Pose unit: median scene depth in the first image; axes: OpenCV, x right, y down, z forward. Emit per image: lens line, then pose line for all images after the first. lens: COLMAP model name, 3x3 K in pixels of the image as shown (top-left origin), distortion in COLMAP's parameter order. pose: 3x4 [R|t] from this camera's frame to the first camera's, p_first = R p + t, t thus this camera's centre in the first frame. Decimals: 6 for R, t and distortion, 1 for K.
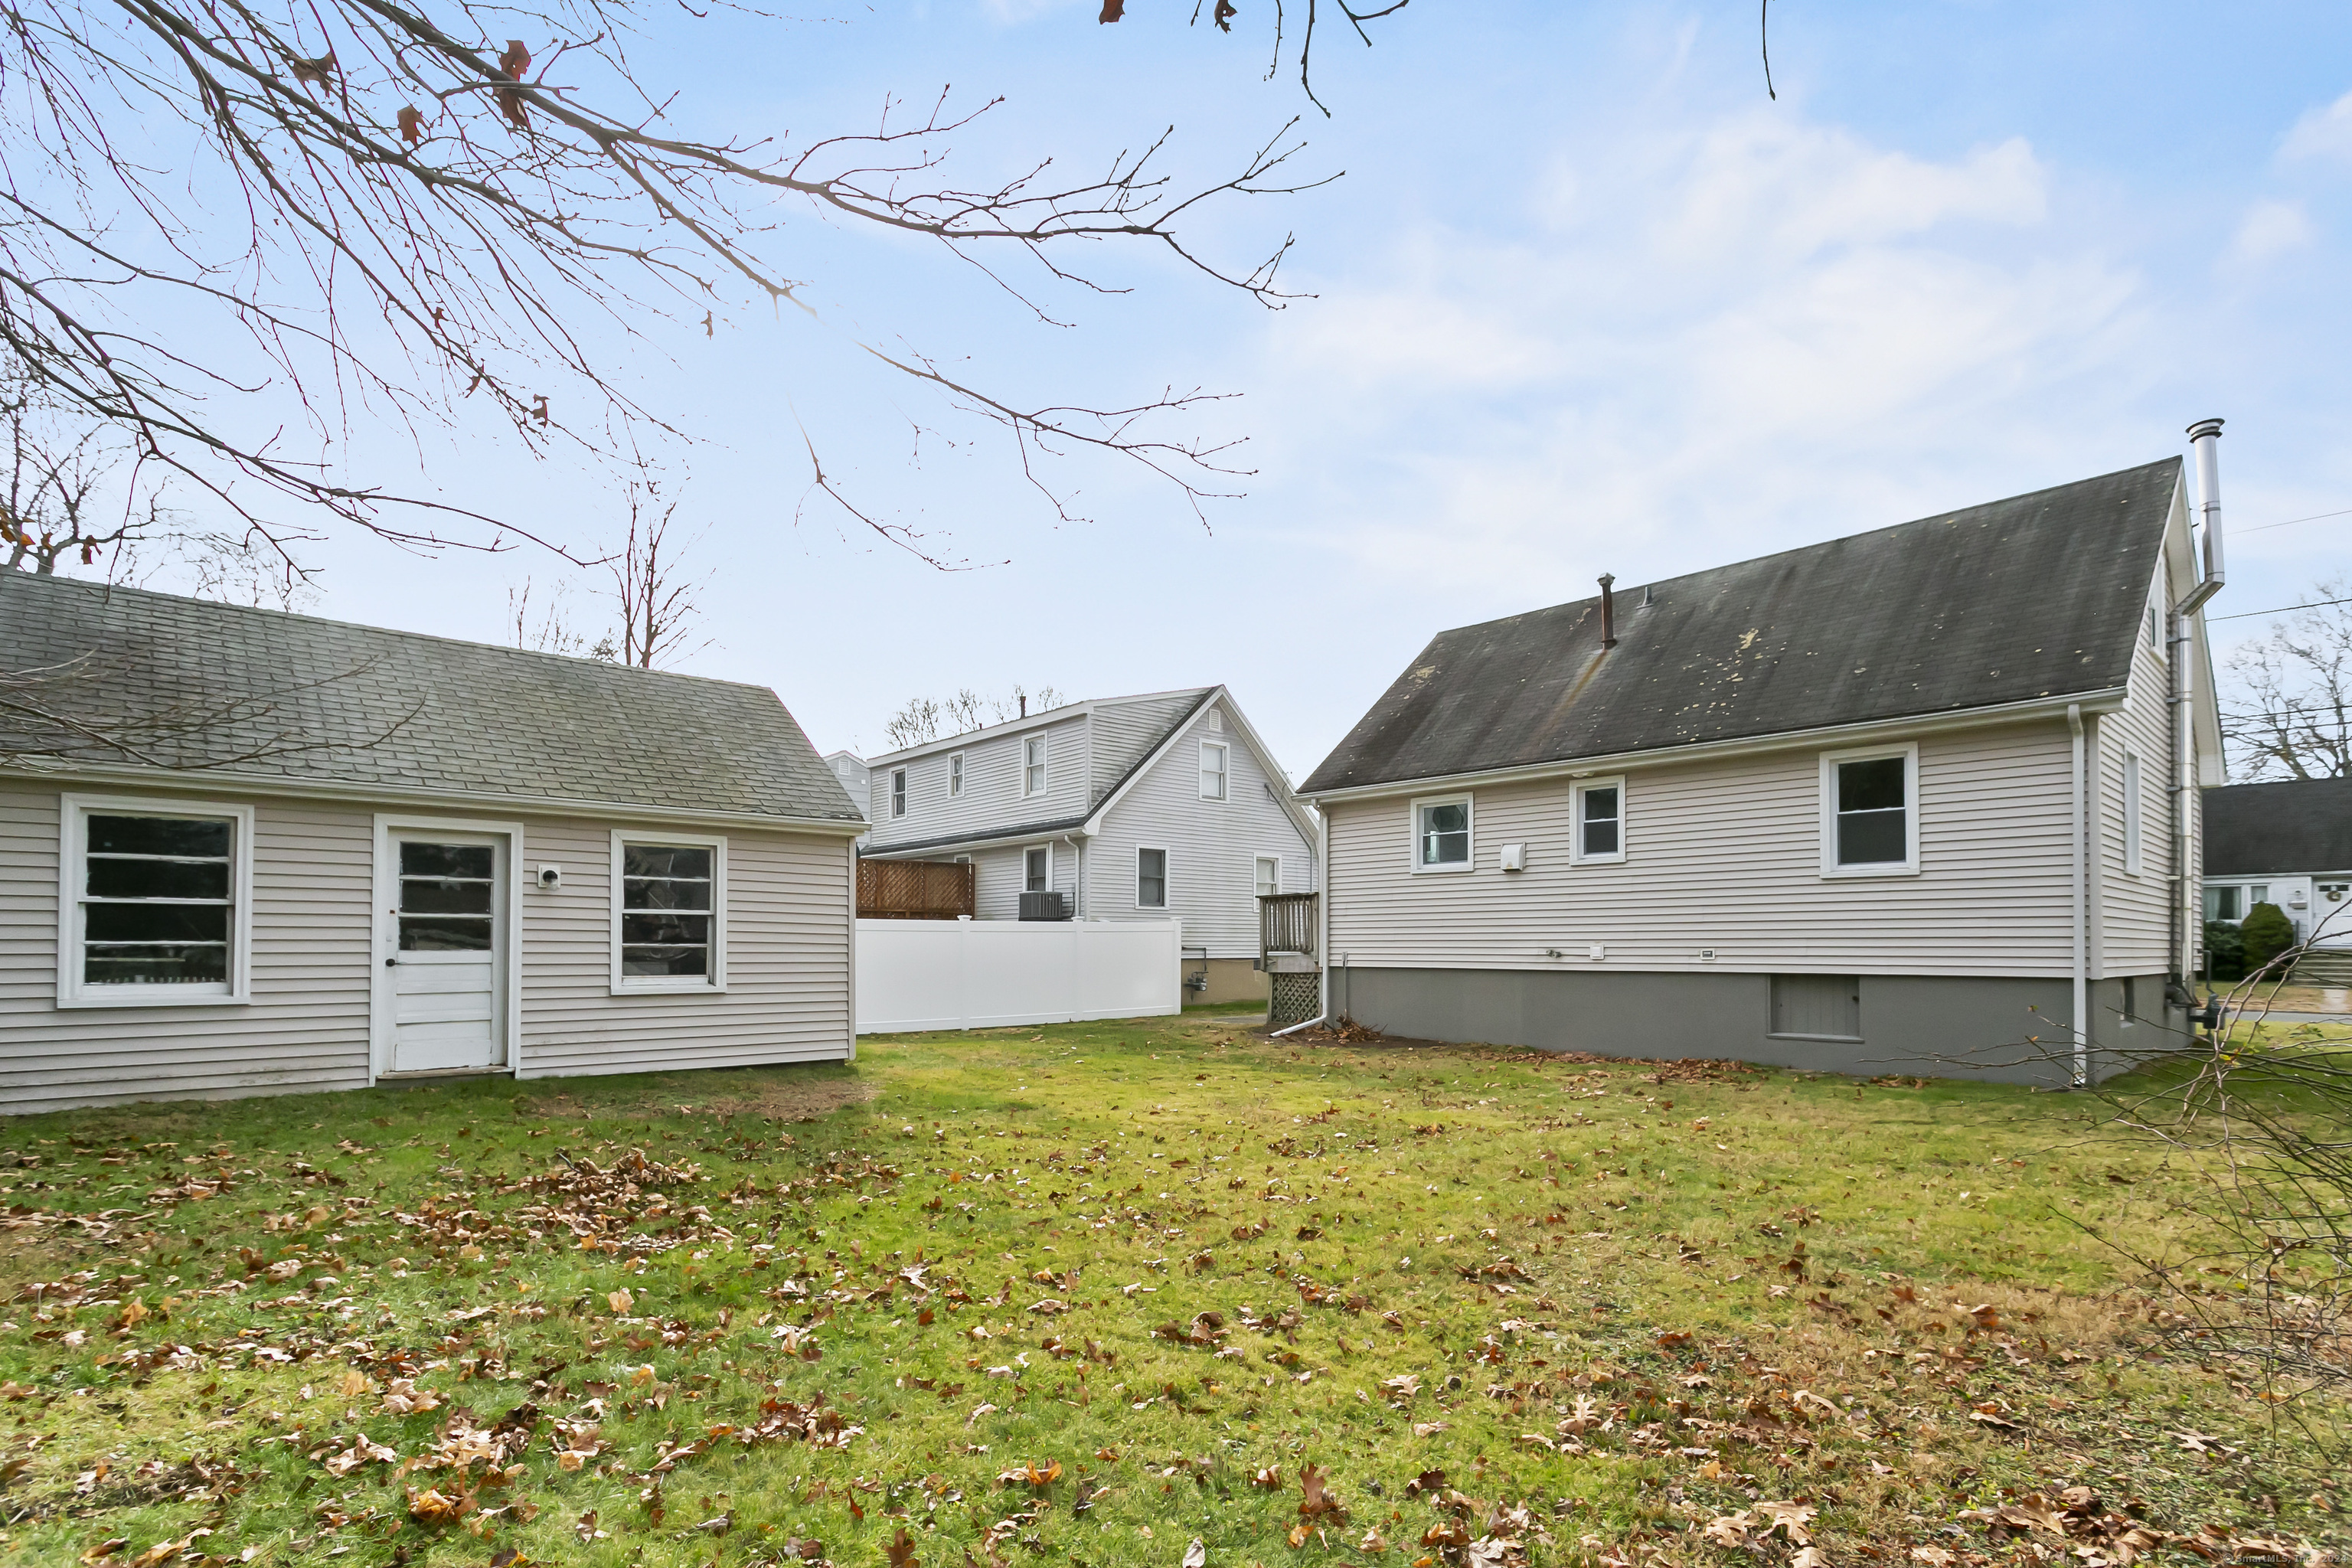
lens RADIAL K [[1116.1, 0, 1171.2], [0, 1116.1, 813.8], [0, 0, 1]] dist [0.009624, -0.000359]
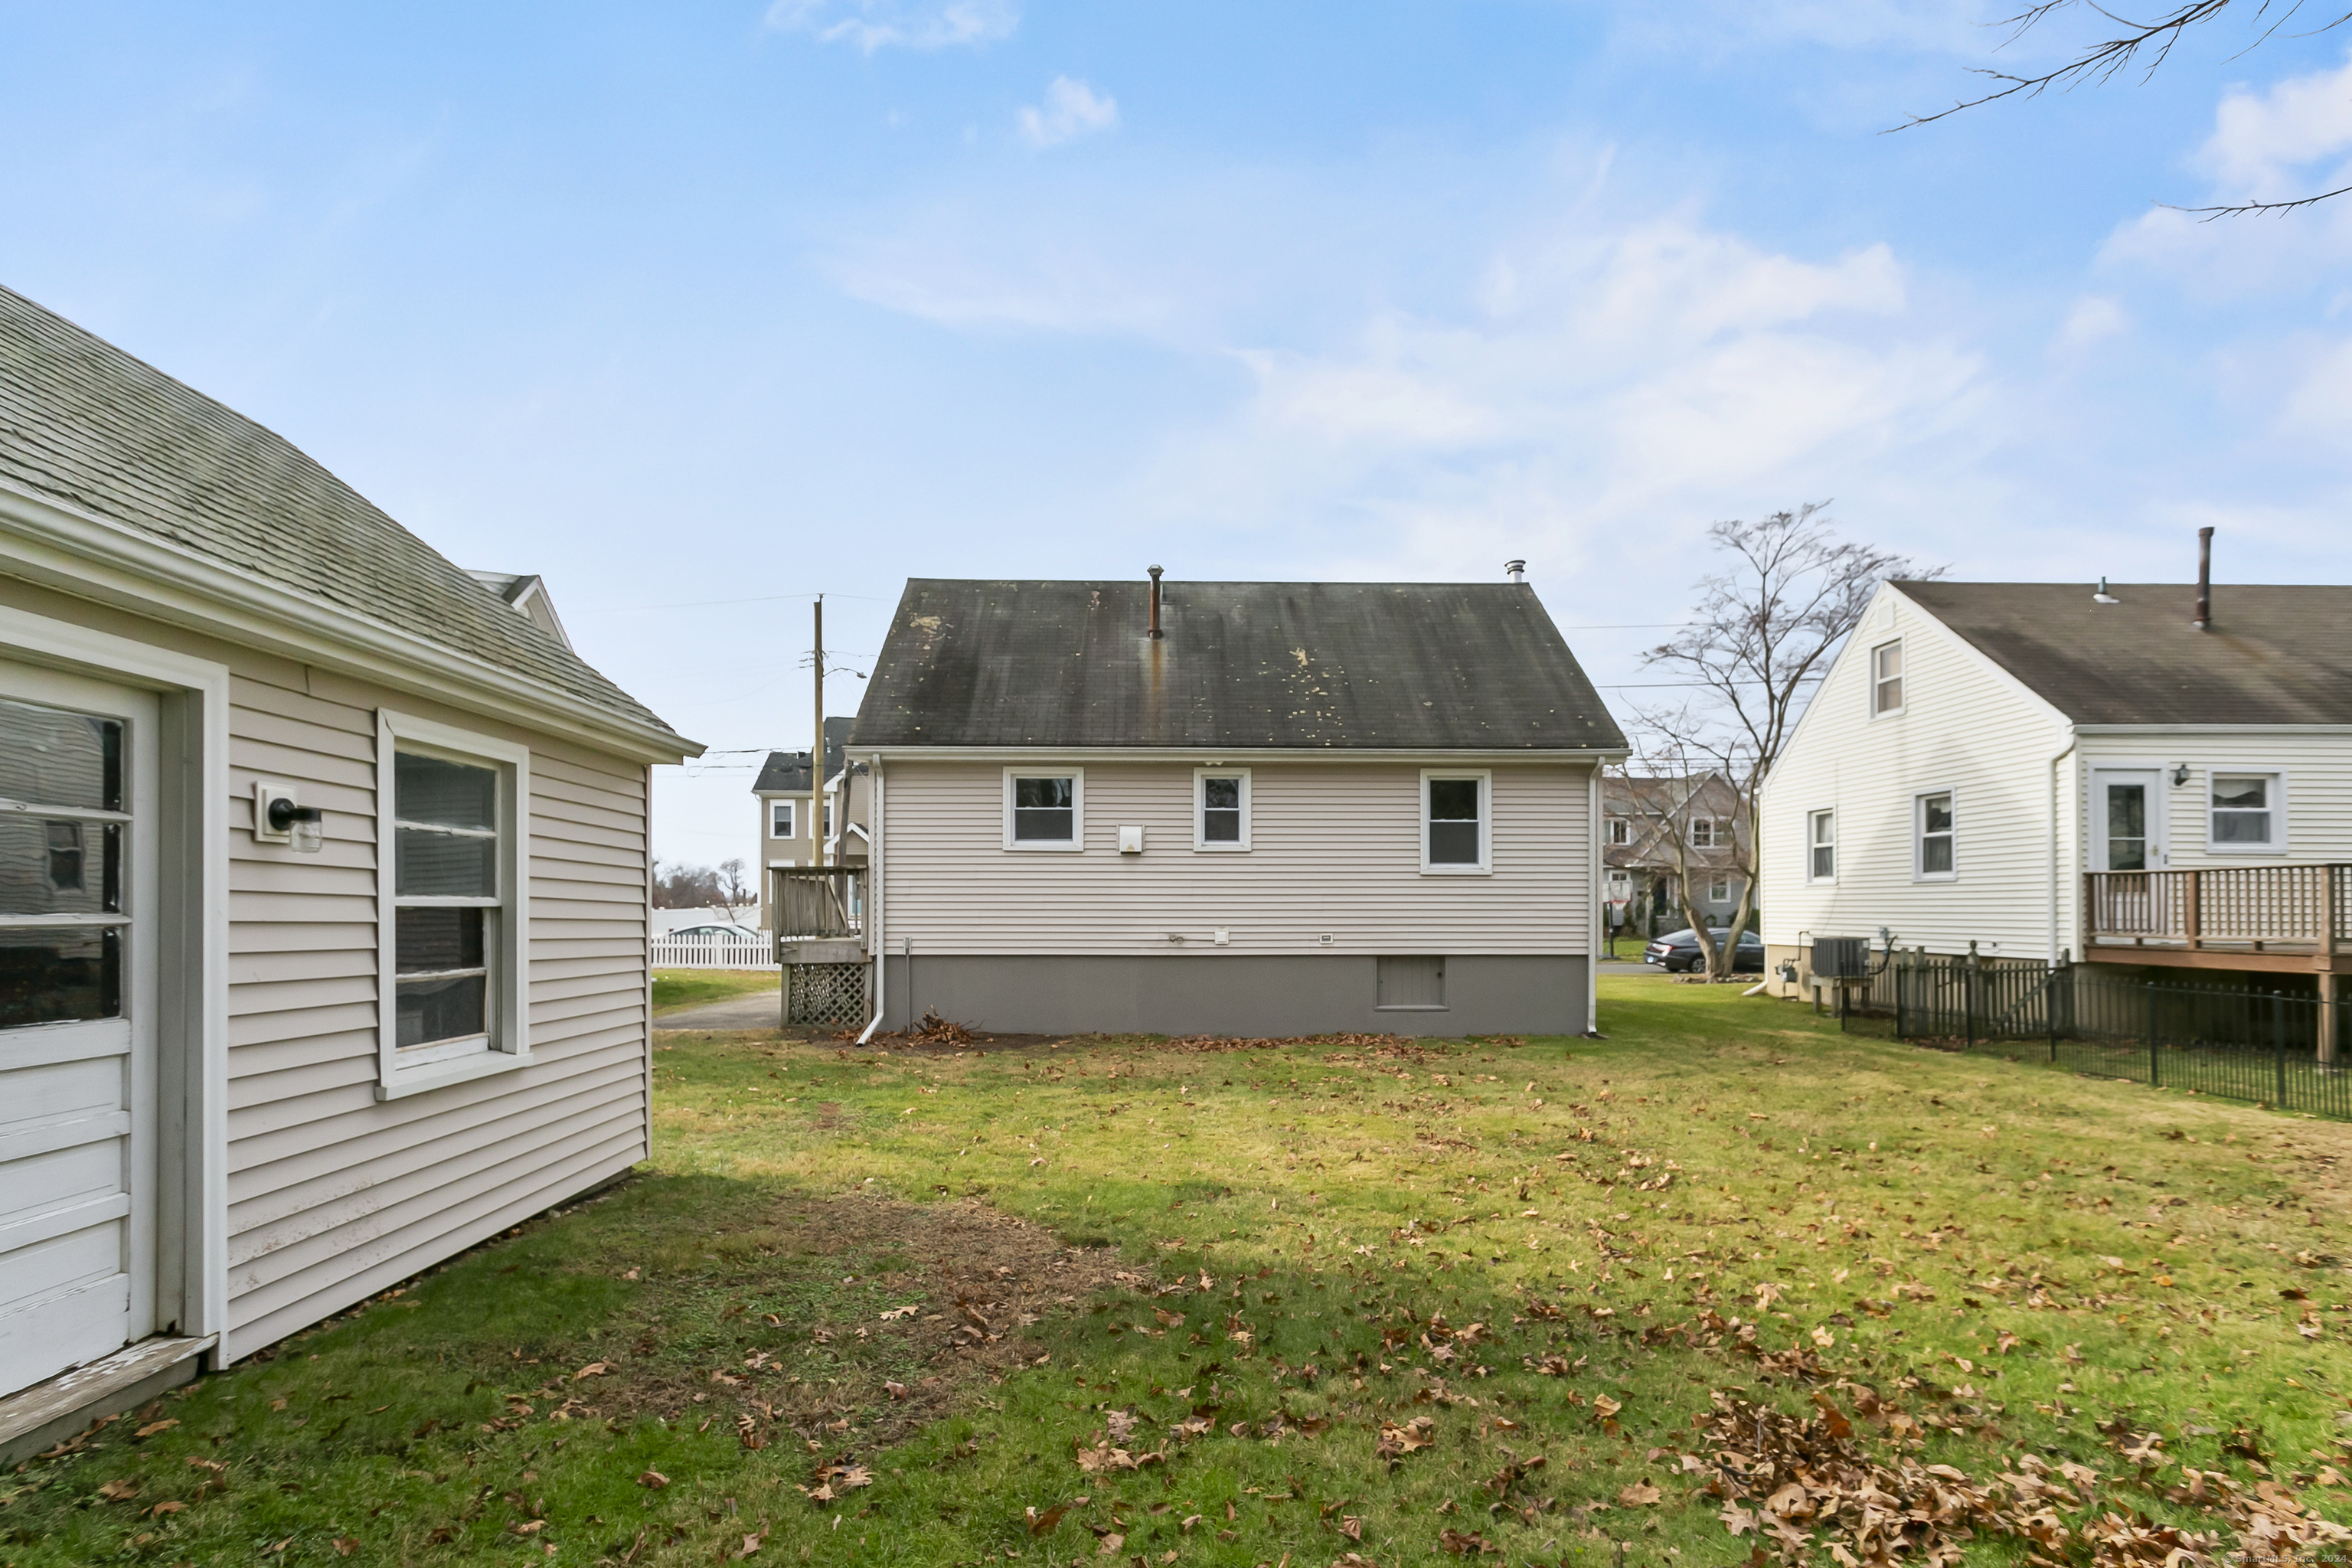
lens RADIAL K [[1116.1, 0, 1171.2], [0, 1116.1, 813.8], [0, 0, 1]] dist [0.009624, -0.000359]
pose [[0.679484, 0.063810, 0.730910, -0.405389], [-0.087713, 0.996131, -0.005423, 0.020001], [-0.728428, -0.060425, 0.682452, 0.332991]]
